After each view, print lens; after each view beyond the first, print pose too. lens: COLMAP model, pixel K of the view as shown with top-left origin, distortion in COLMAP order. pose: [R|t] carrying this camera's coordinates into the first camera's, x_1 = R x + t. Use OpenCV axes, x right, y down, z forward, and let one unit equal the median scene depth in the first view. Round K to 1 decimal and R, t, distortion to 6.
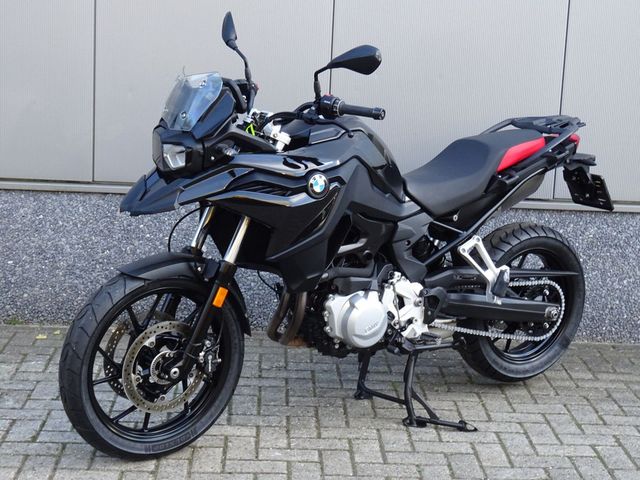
lens RADIAL K [[1200.7, 0, 319.9], [0, 1200.7, 240.4], [0, 0, 1]] dist [-0.029074, 0.000000]
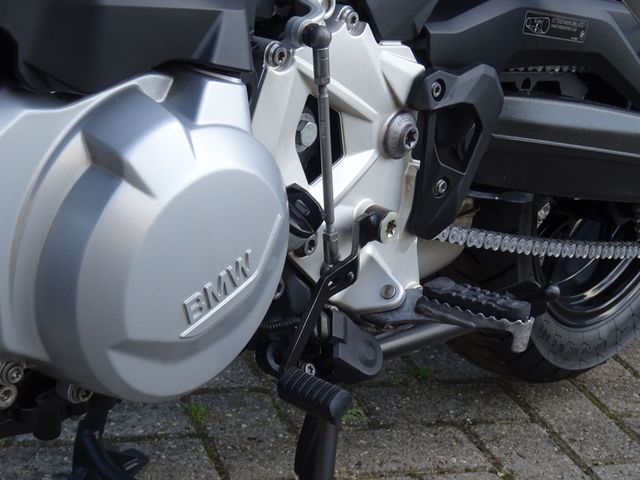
lens RADIAL K [[1200.7, 0, 319.8], [0, 1200.7, 239.4], [0, 0, 1]] dist [-0.029074, 0.000000]
pose [[0.955318, -0.026174, 0.294419, 0.006927], [-0.018650, 0.988749, 0.148417, 0.038646], [-0.294992, -0.147276, 0.944081, 0.808694]]
